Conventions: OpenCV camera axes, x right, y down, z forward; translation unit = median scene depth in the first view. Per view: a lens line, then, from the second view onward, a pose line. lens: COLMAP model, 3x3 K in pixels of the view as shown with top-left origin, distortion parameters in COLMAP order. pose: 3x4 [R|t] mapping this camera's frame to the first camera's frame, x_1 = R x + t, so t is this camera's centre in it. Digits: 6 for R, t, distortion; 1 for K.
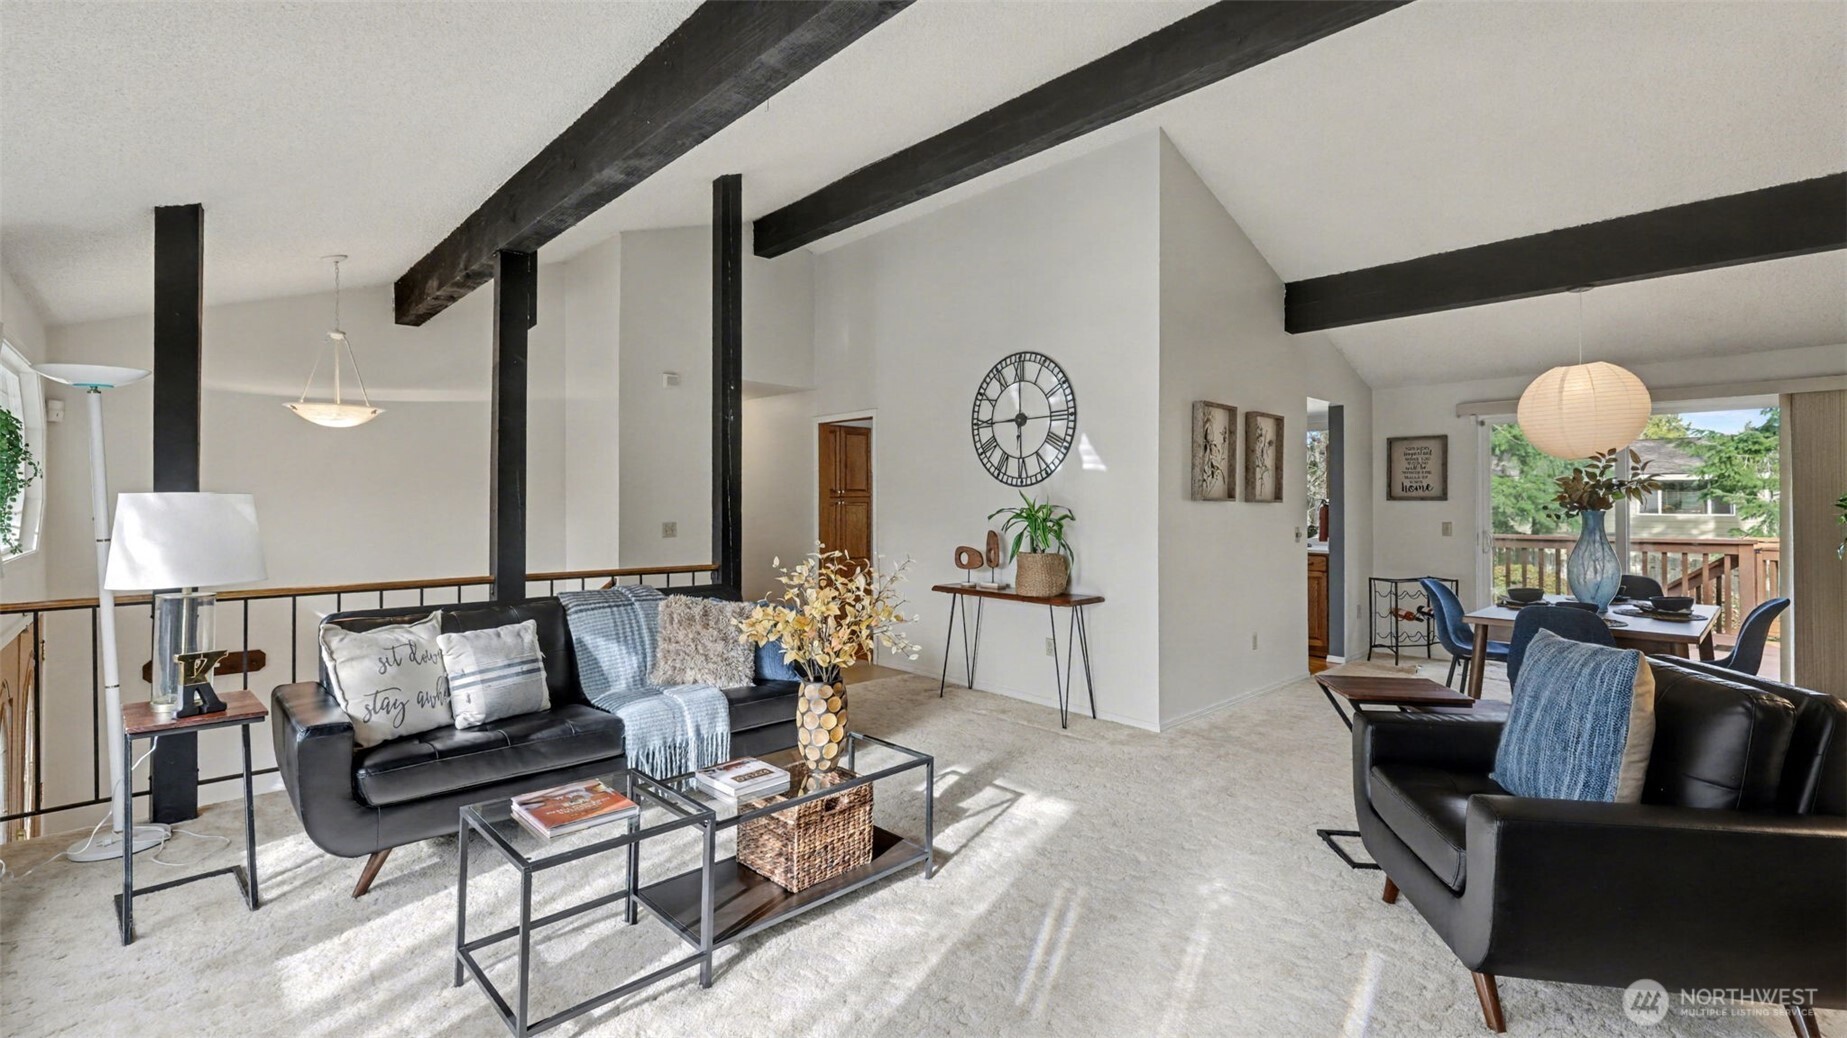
lens RADIAL K [[786.2, 0, 924.3], [0, 786.2, 497.0], [0, 0, 1]] dist [0.011396, -0.003993]
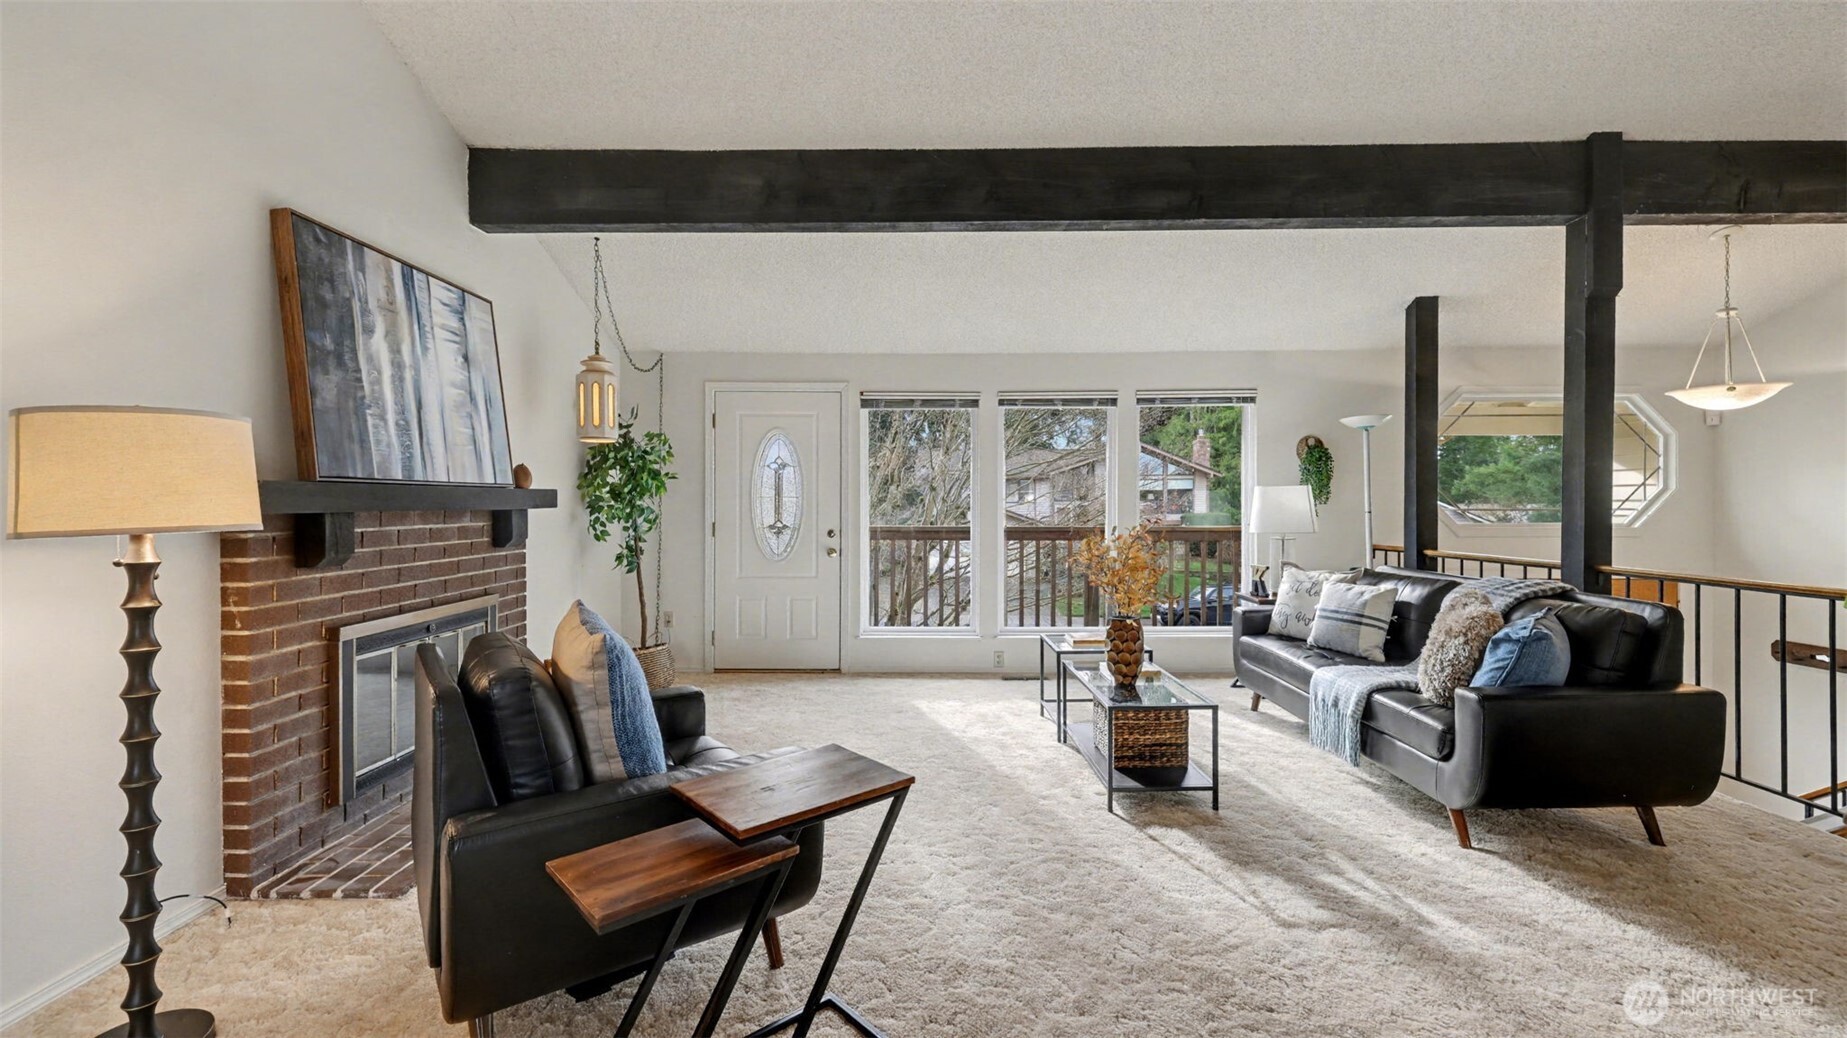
lens RADIAL K [[775.7, 0, 918.1], [0, 775.7, 516.5], [0, 0, 1]] dist [0.002735, -0.000354]
pose [[-0.680872, 0.009982, -0.732334, 0.840721], [-0.004537, 0.999830, 0.017845, 0.034386], [0.732388, 0.015473, -0.680712, 1.281839]]
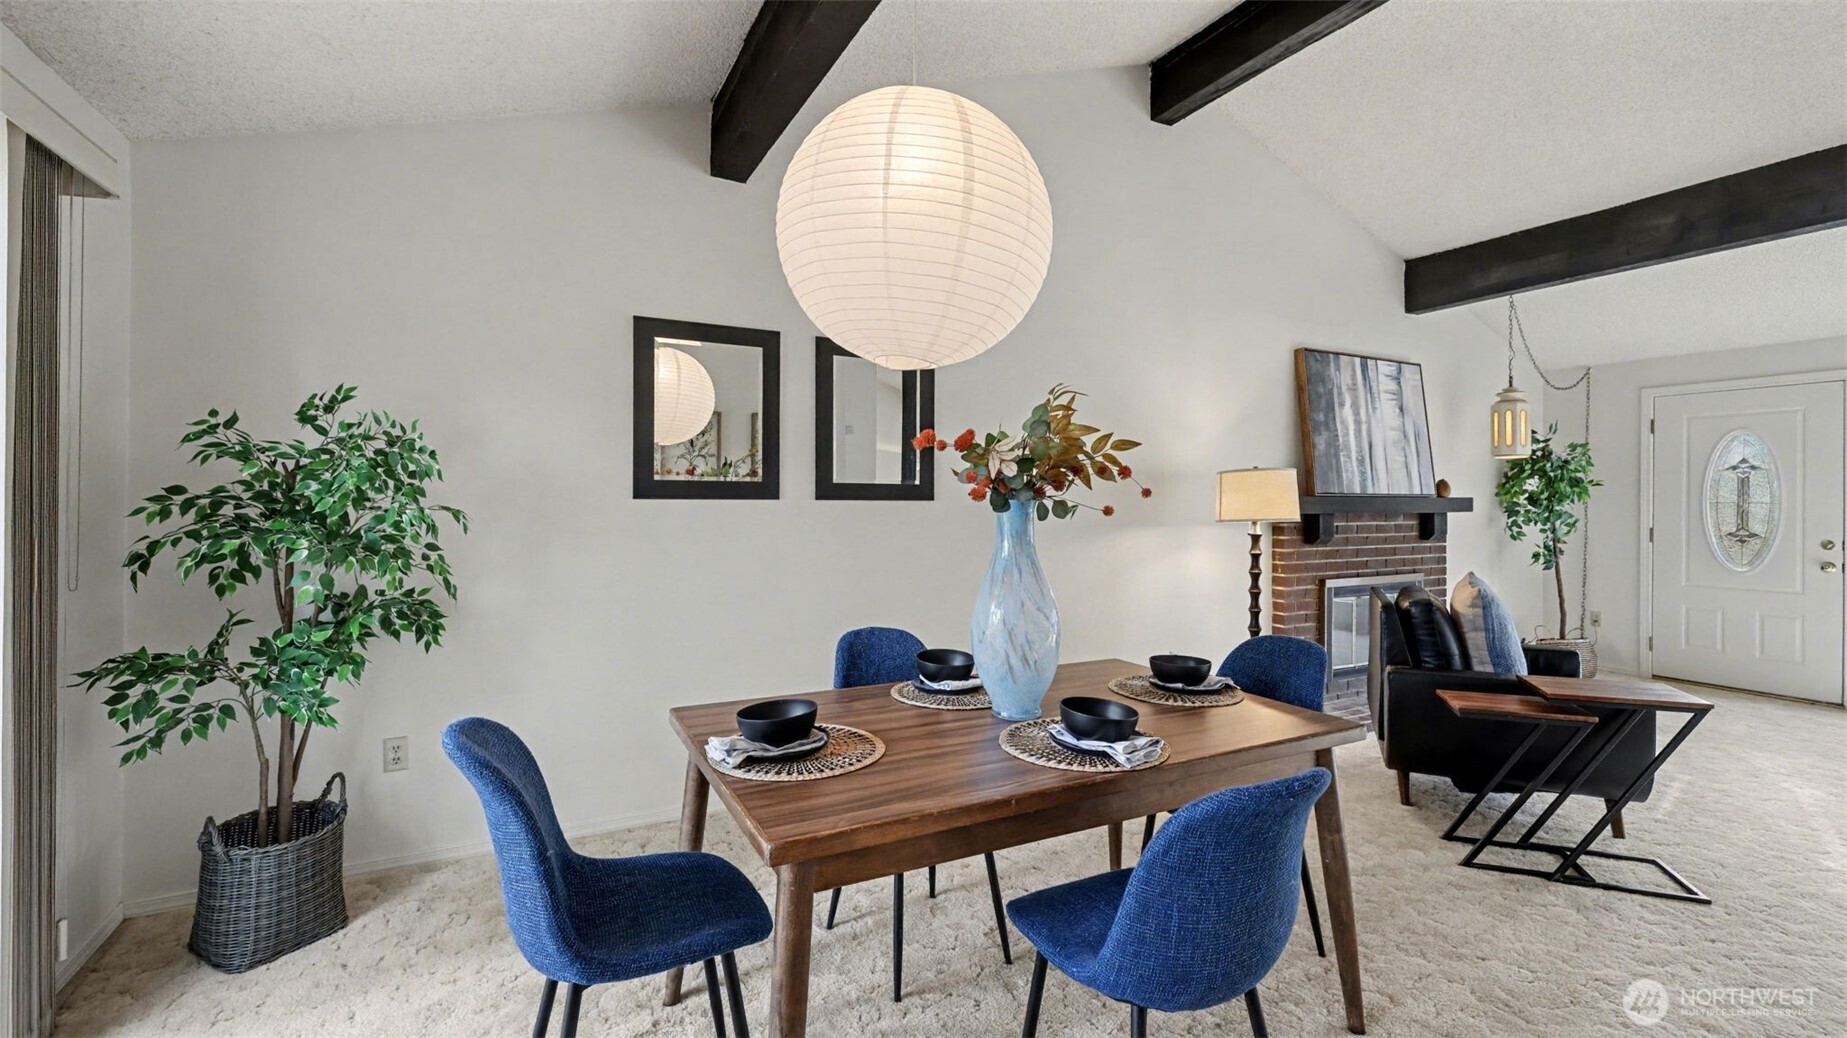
lens RADIAL K [[786.2, 0, 924.3], [0, 786.2, 497.0], [0, 0, 1]] dist [0.011396, -0.003993]
pose [[-0.968089, -0.003614, 0.250581, 1.001830], [-0.004708, 0.999982, -0.003769, 0.026468], [-0.250563, -0.004828, -0.968088, 1.843011]]
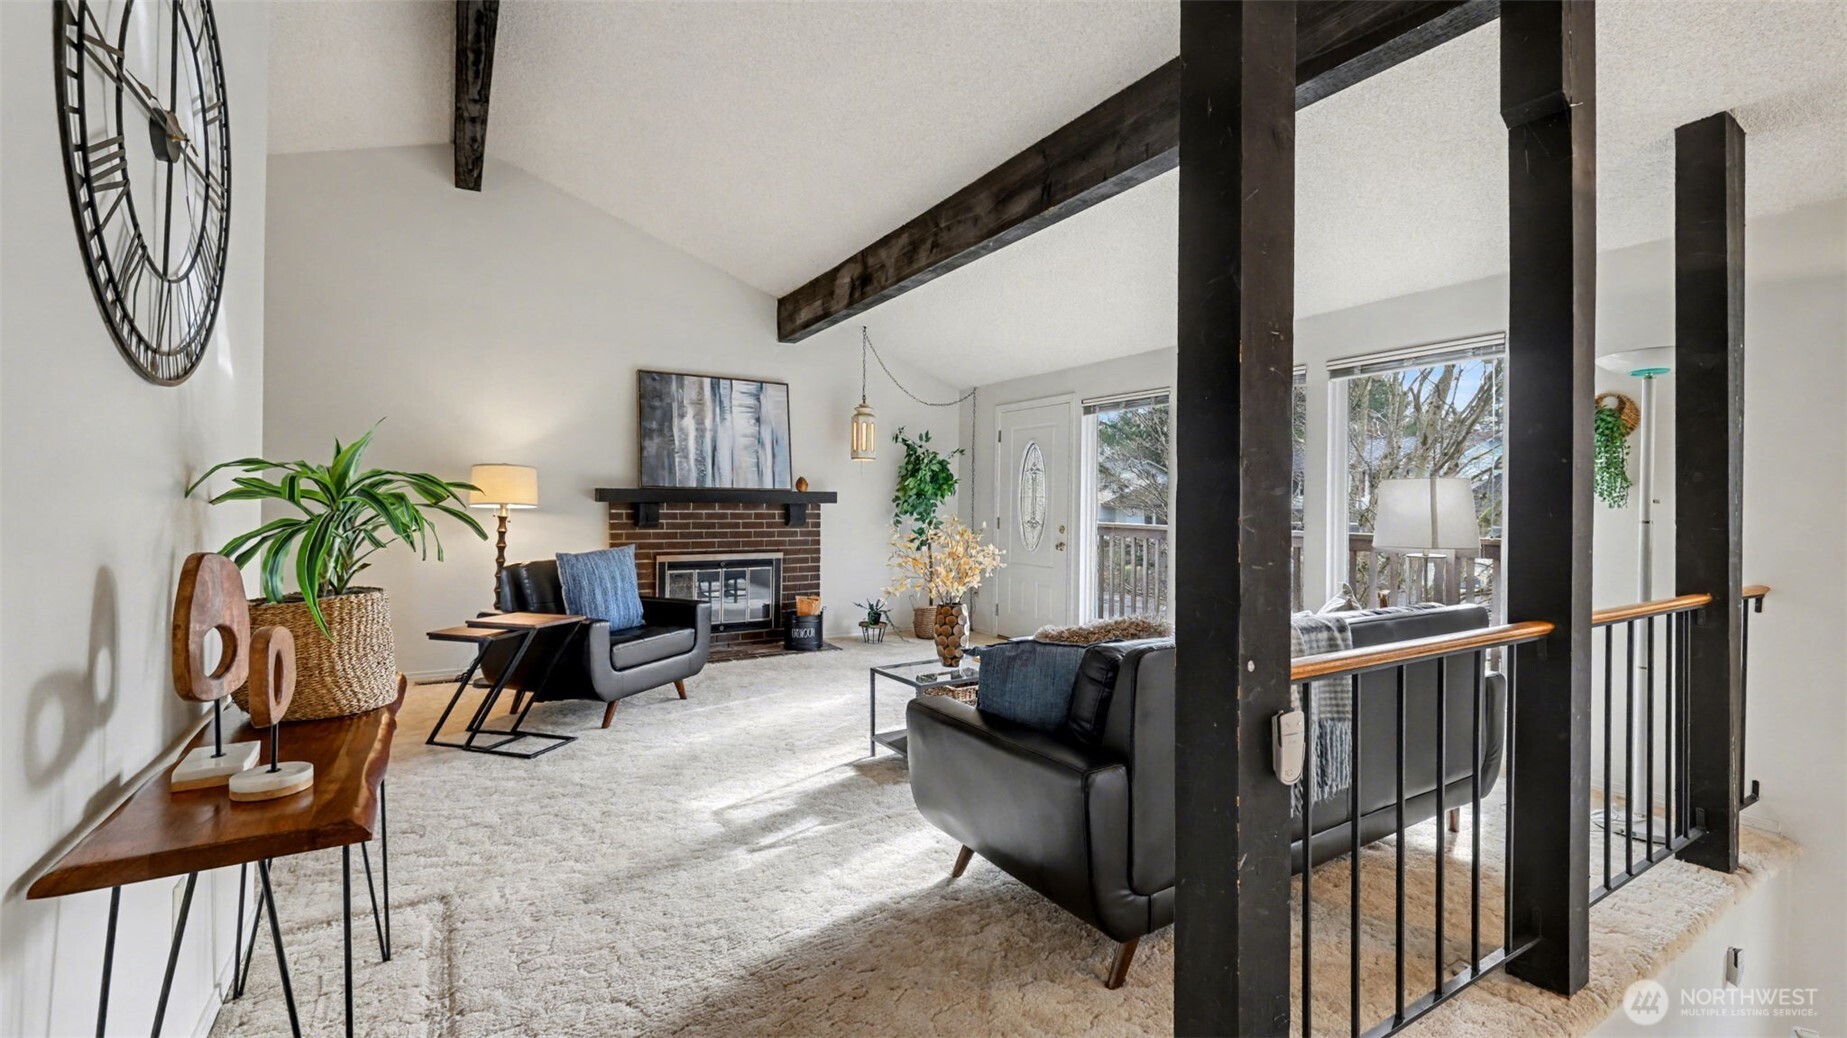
lens RADIAL K [[779.0, 0, 963.2], [0, 779.0, 512.4], [0, 0, 1]] dist [-0.000514, -0.000138]
pose [[-0.985418, -0.013406, 0.169622, -0.300428], [-0.011361, 0.999851, 0.013023, 0.038464], [-0.169771, 0.010906, -0.985423, 1.898921]]
